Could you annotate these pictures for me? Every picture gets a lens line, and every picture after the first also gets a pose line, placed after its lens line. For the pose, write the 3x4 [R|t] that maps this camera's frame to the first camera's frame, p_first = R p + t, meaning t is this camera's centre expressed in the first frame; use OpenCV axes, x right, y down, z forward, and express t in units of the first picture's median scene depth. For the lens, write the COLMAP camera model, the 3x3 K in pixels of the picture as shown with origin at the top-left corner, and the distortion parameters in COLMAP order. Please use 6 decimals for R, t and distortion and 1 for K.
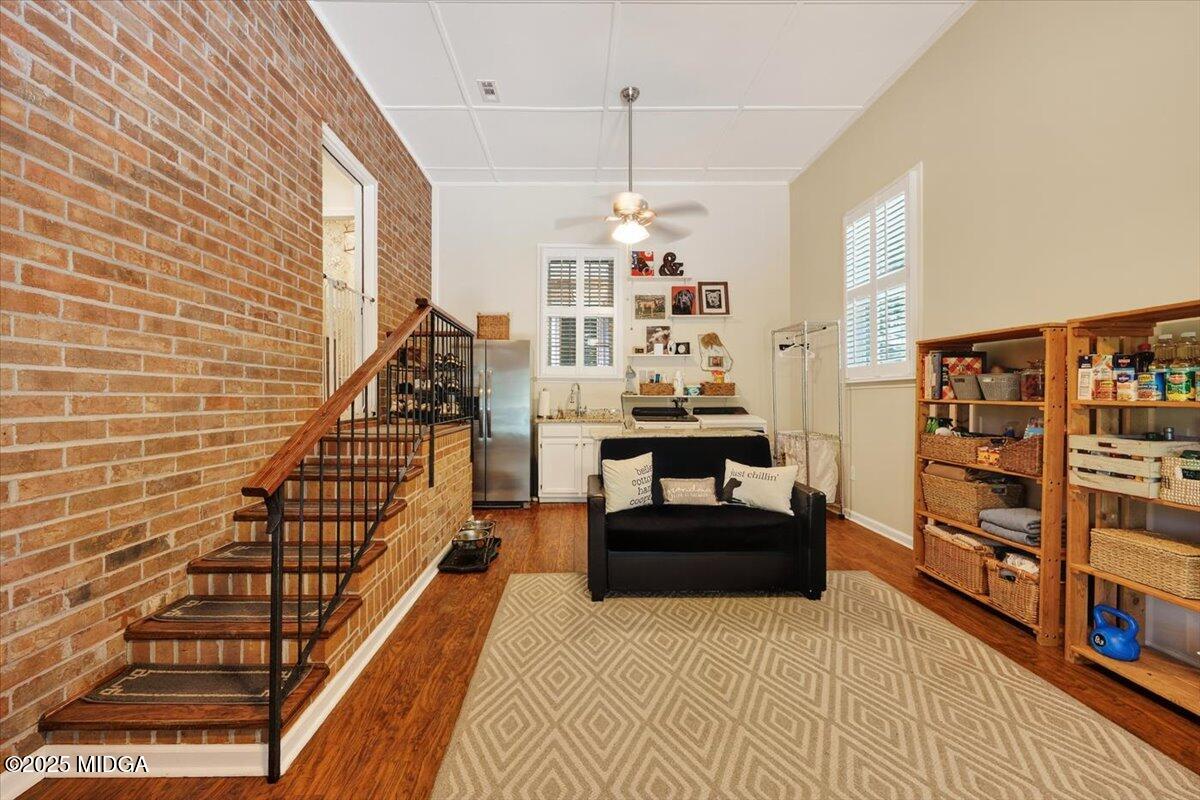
lens RADIAL K [[460.6, 0, 595.8], [0, 460.6, 397.7], [0, 0, 1]] dist [-0.000220, -0.000141]
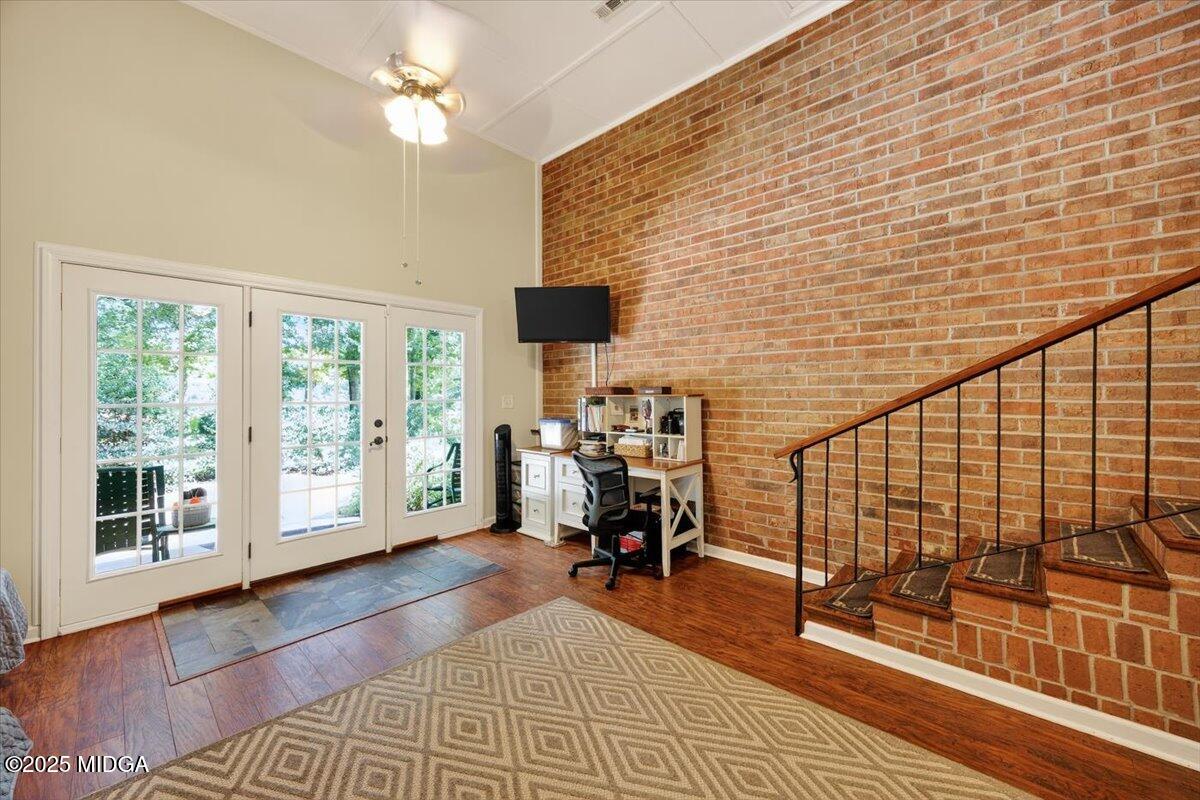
lens RADIAL K [[460.6, 0, 595.8], [0, 460.6, 397.7], [0, 0, 1]] dist [-0.000220, -0.000141]
pose [[-0.684826, 0.011188, -0.728621, 0.751594], [0.004903, 0.999930, 0.010745, -0.033448], [0.728690, 0.003786, -0.684833, 1.210368]]
